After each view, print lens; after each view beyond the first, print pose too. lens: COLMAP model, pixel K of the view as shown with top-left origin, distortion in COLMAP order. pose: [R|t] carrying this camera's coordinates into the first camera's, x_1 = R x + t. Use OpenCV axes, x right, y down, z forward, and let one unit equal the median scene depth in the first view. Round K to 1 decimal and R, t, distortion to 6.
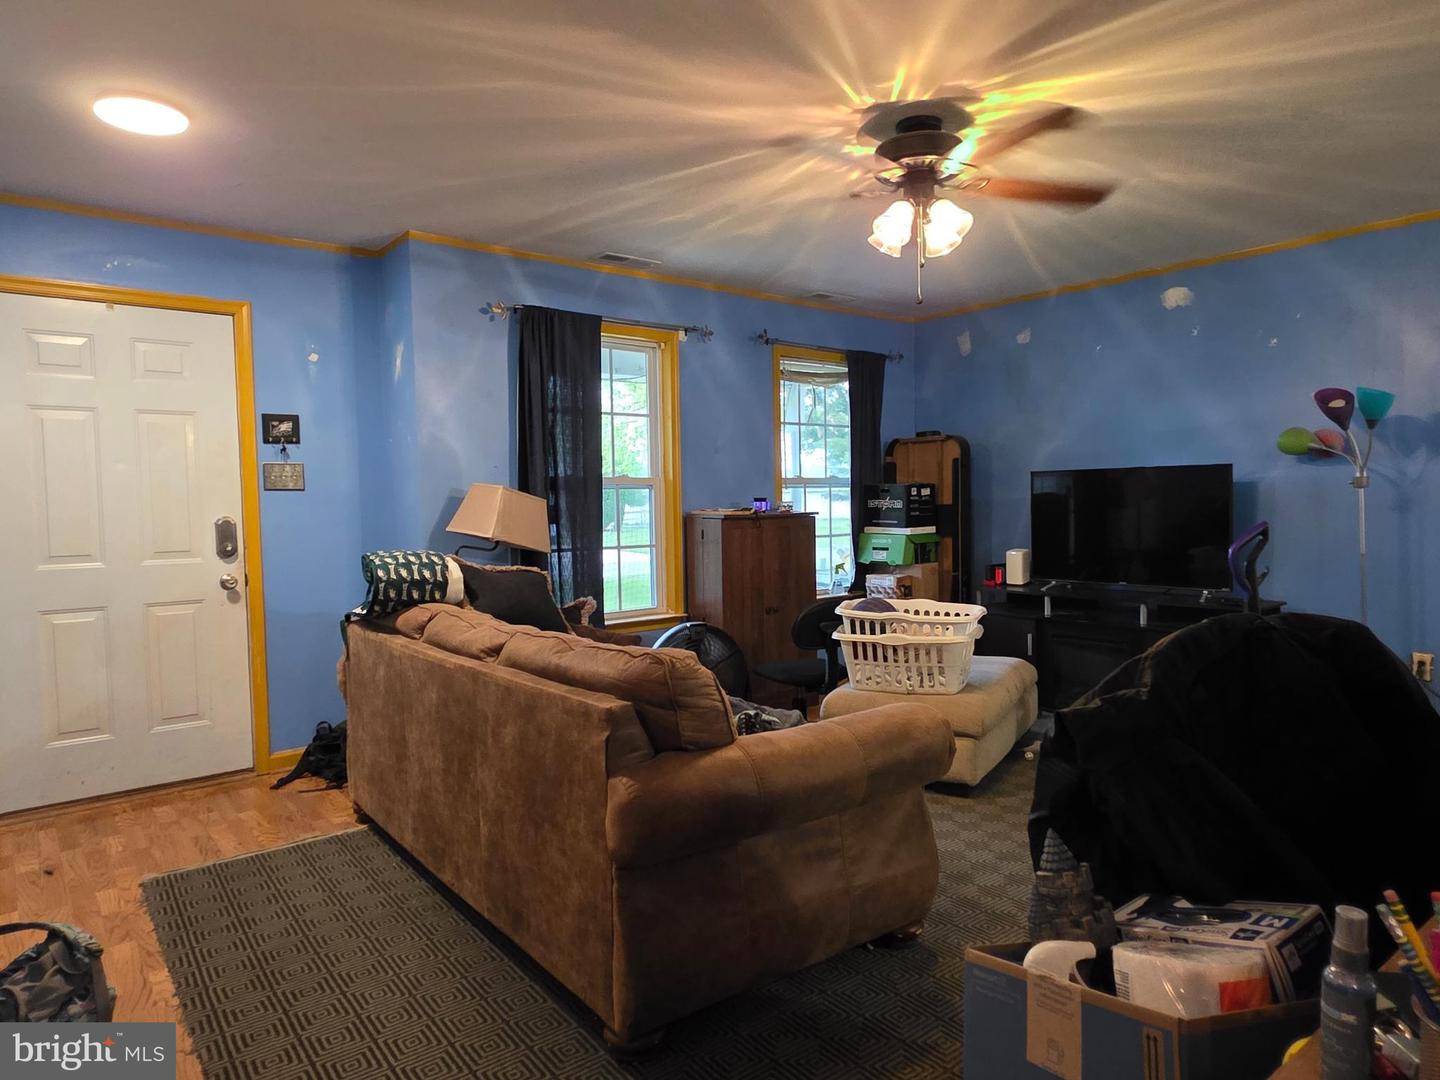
lens RADIAL K [[891.7, 0, 723.5], [0, 891.7, 541.3], [0, 0, 1]] dist [0.004737, -0.000524]
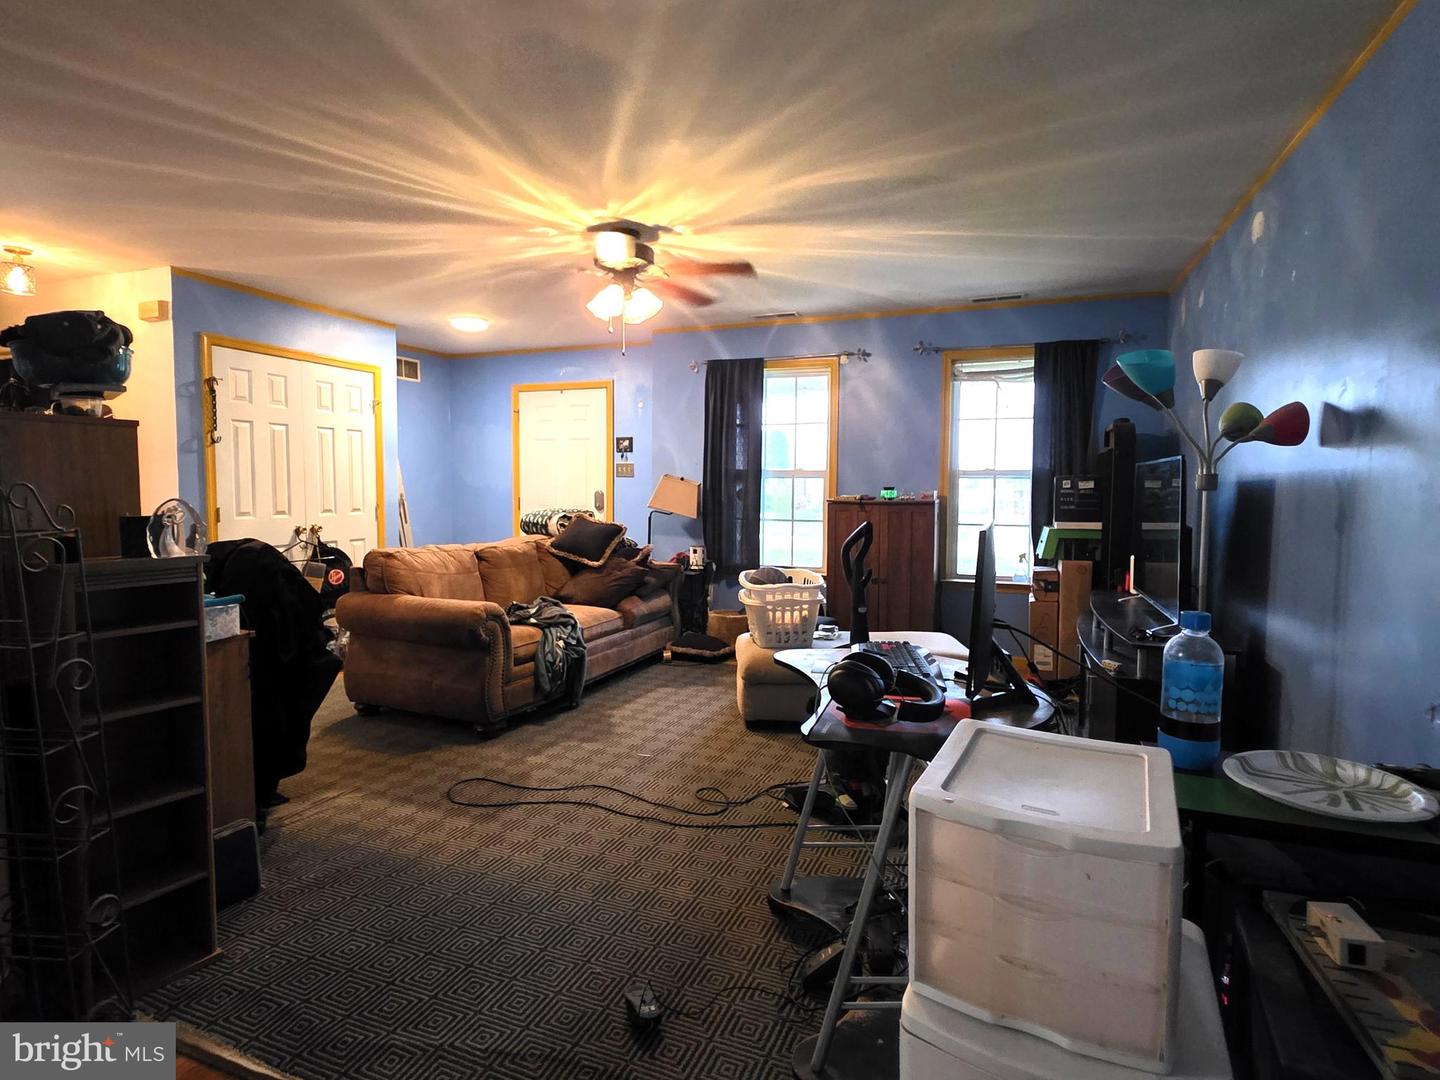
lens RADIAL K [[732.8, 0, 723.1], [0, 732.8, 535.3], [0, 0, 1]] dist [0.004689, -0.000795]
pose [[0.506634, 0.077532, -0.858668, 0.816848], [-0.059390, 0.996721, 0.054956, -0.026066], [0.860114, 0.023153, 0.509577, 0.325525]]
